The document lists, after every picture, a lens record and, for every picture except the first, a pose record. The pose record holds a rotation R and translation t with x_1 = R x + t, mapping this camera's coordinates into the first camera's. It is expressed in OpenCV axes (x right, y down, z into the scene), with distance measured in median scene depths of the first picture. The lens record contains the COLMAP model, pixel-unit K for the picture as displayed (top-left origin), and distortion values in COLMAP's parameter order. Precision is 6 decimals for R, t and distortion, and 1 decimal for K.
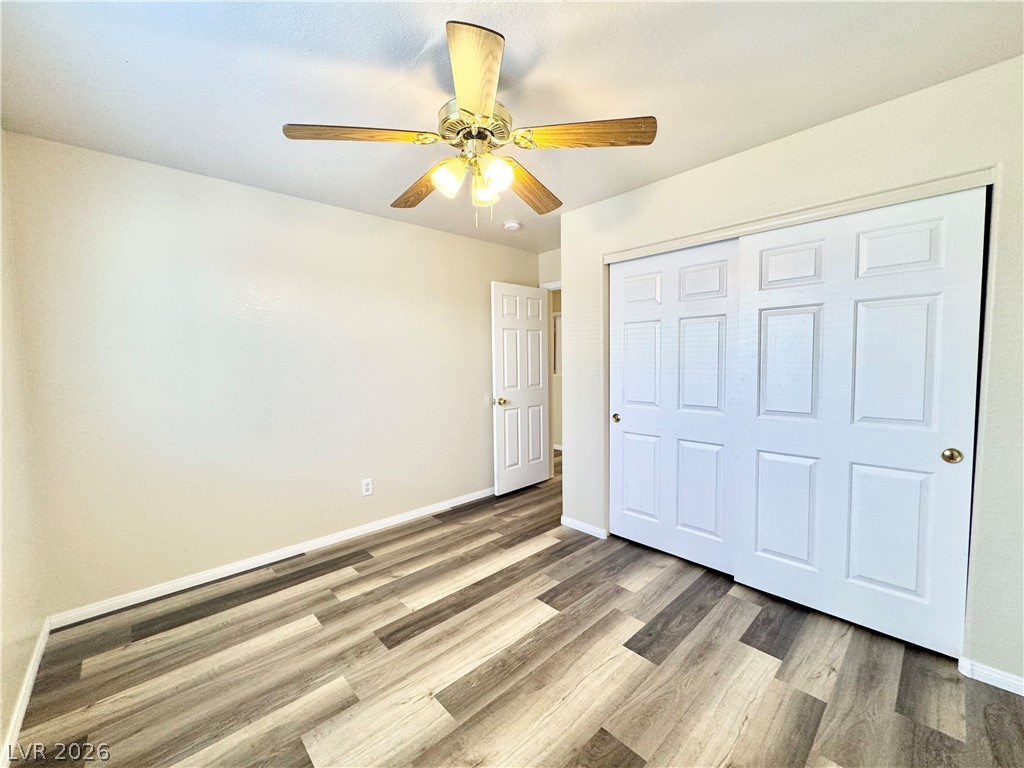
lens RADIAL K [[407.5, 0, 514.3], [0, 407.5, 383.1], [0, 0, 1]] dist [-0.008491, -0.000222]
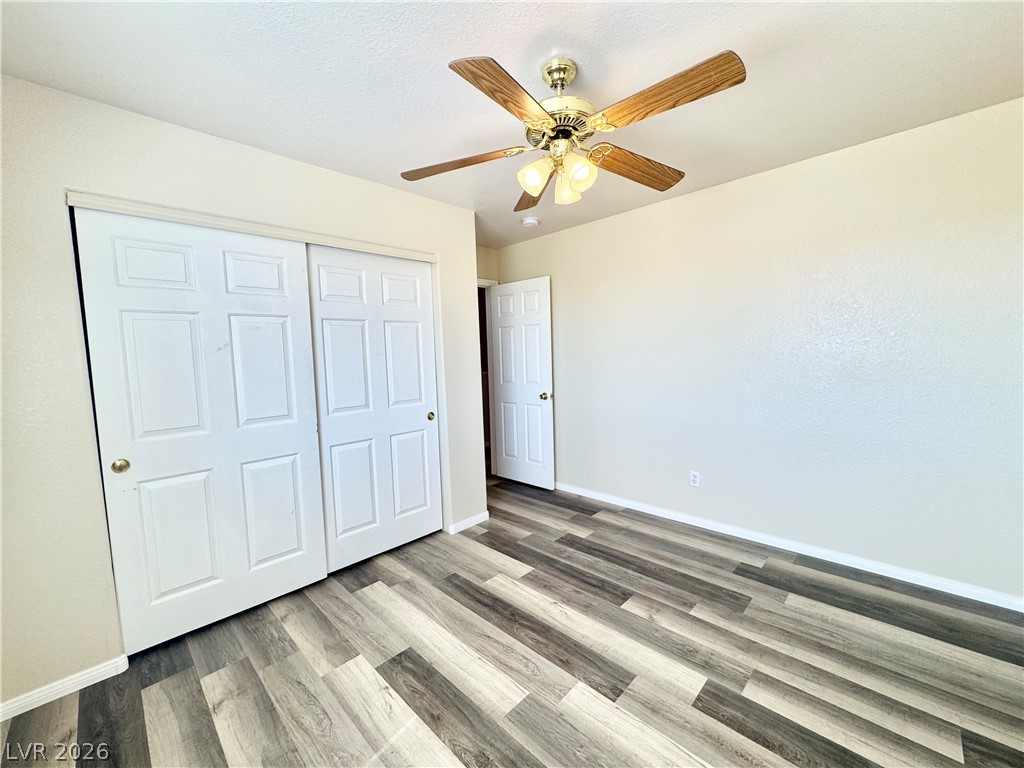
lens RADIAL K [[407.5, 0, 514.3], [0, 407.5, 383.1], [0, 0, 1]] dist [-0.008491, -0.000222]
pose [[-0.069151, -0.058737, 0.995876, -0.397634], [0.099831, 0.992847, 0.065490, -0.023227], [-0.992599, 0.103948, -0.062793, 0.427883]]
